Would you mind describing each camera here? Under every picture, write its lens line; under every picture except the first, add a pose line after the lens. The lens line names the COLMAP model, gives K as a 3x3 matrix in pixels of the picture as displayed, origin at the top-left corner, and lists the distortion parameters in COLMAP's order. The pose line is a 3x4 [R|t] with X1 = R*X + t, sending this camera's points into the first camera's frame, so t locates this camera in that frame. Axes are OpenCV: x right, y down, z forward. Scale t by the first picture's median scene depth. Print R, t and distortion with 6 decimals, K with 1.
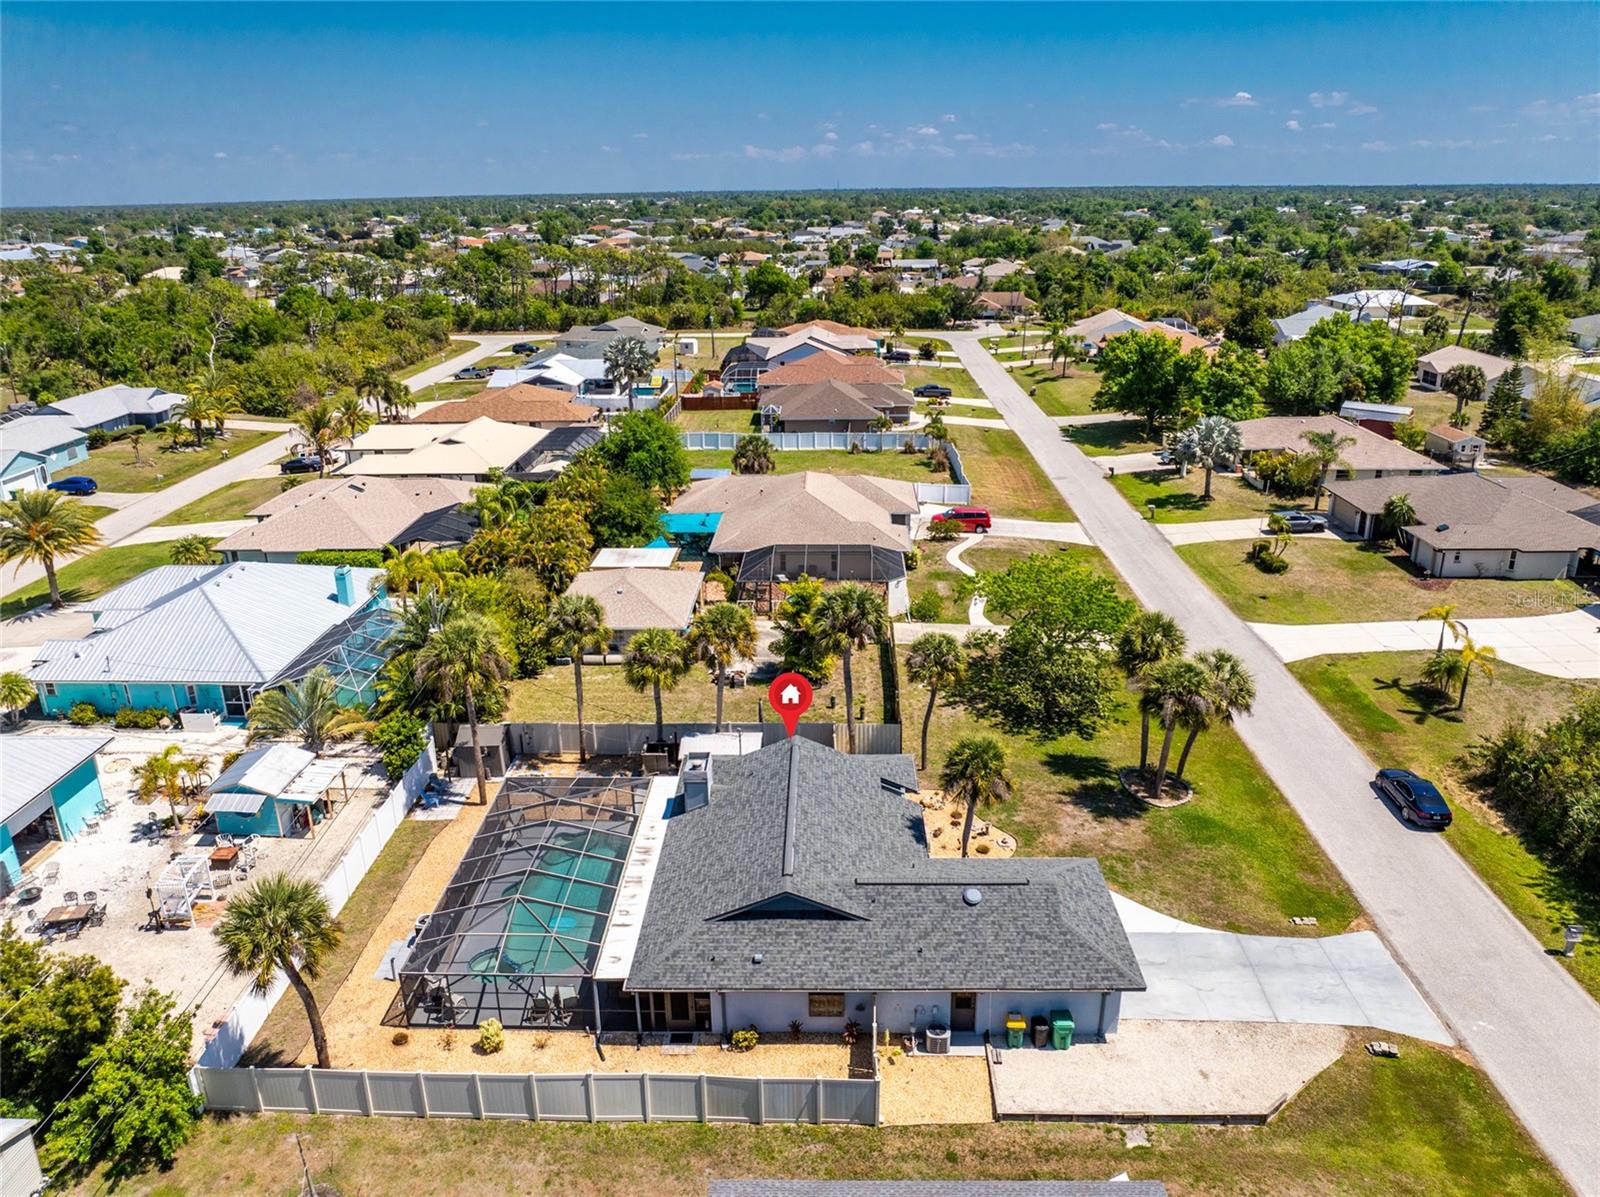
lens RADIAL K [[1132.7, 0, 798.6], [0, 1132.7, 589.2], [0, 0, 1]] dist [-0.056577, 0.028737]
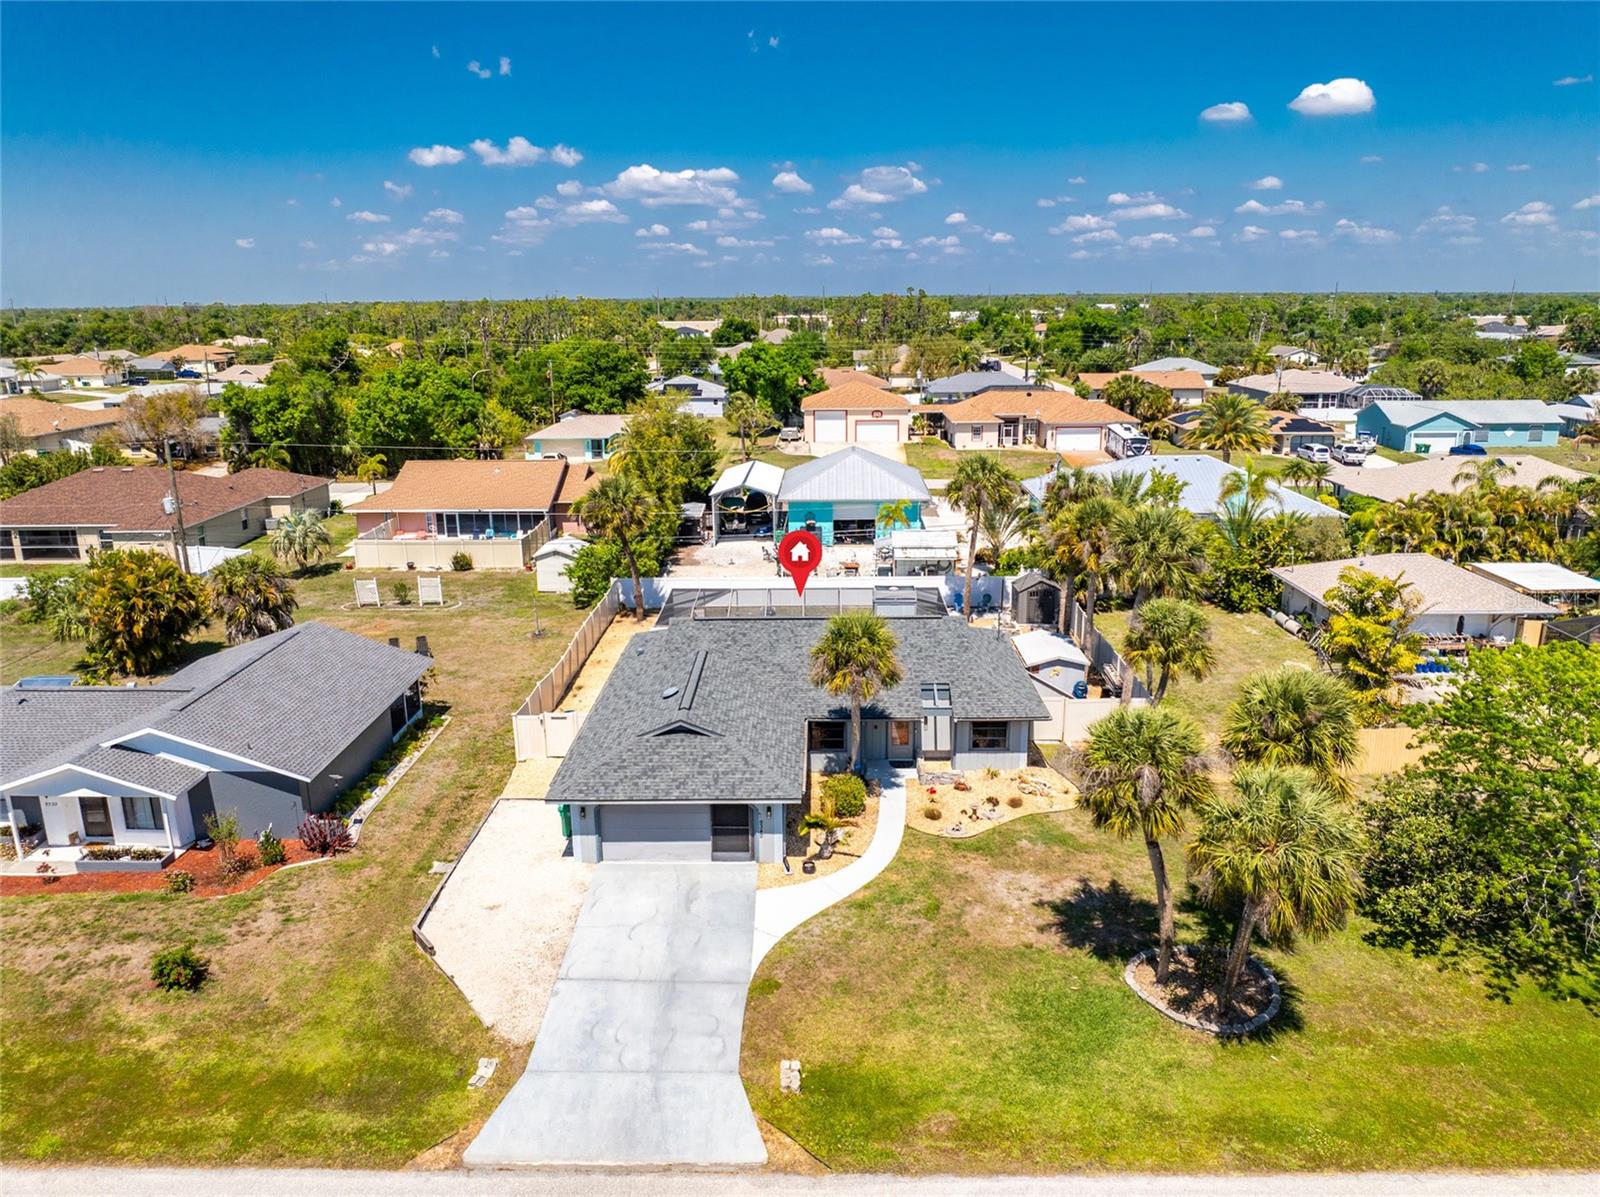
lens RADIAL K [[1132.7, 0, 798.6], [0, 1132.7, 589.2], [0, 0, 1]] dist [-0.056577, 0.028737]
pose [[0.009916, 0.266742, -0.963717, 1.026265], [-0.328681, 0.911083, 0.248792, -0.081158], [0.944389, 0.314288, 0.096707, 0.947948]]
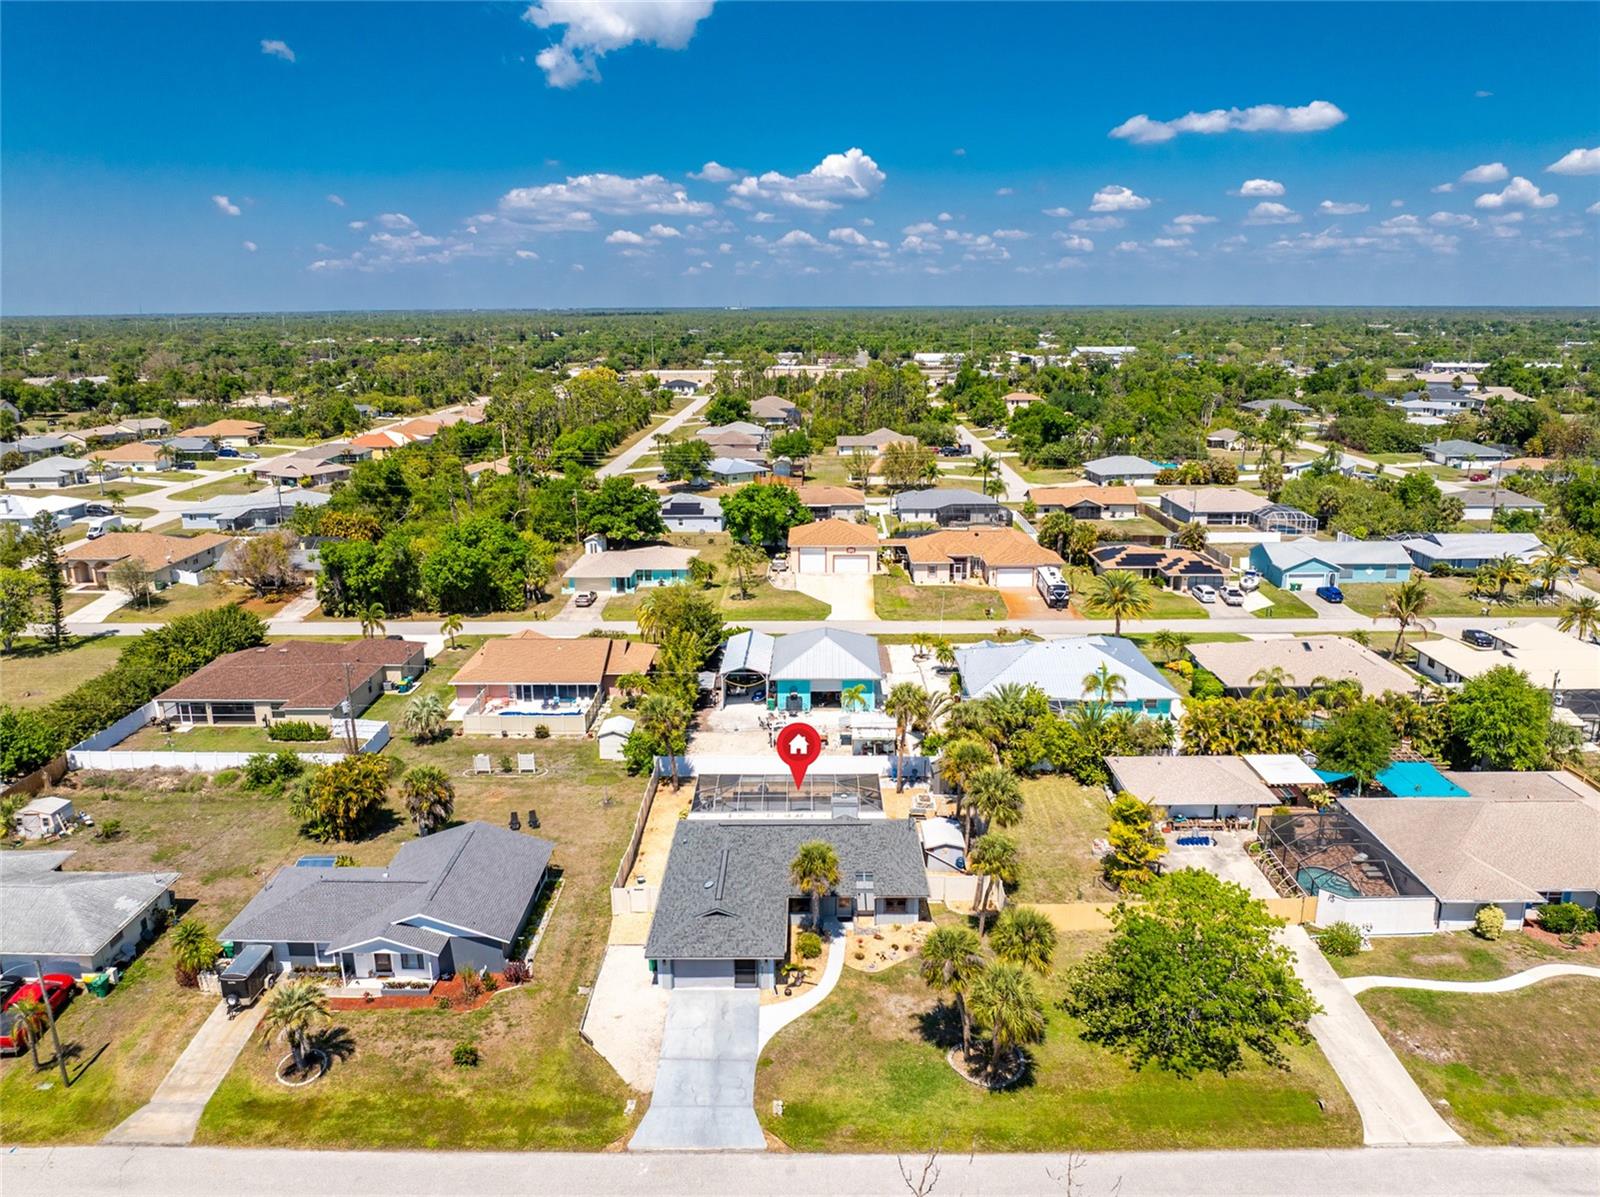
lens RADIAL K [[1141.4, 0, 796.2], [0, 1141.4, 596.5], [0, 0, 1]] dist [-0.038651, -0.008733]
pose [[0.016500, 0.262990, -0.964657, 1.613988], [-0.331855, 0.911540, 0.242833, -0.549646], [0.943186, 0.316120, 0.102315, 0.785549]]
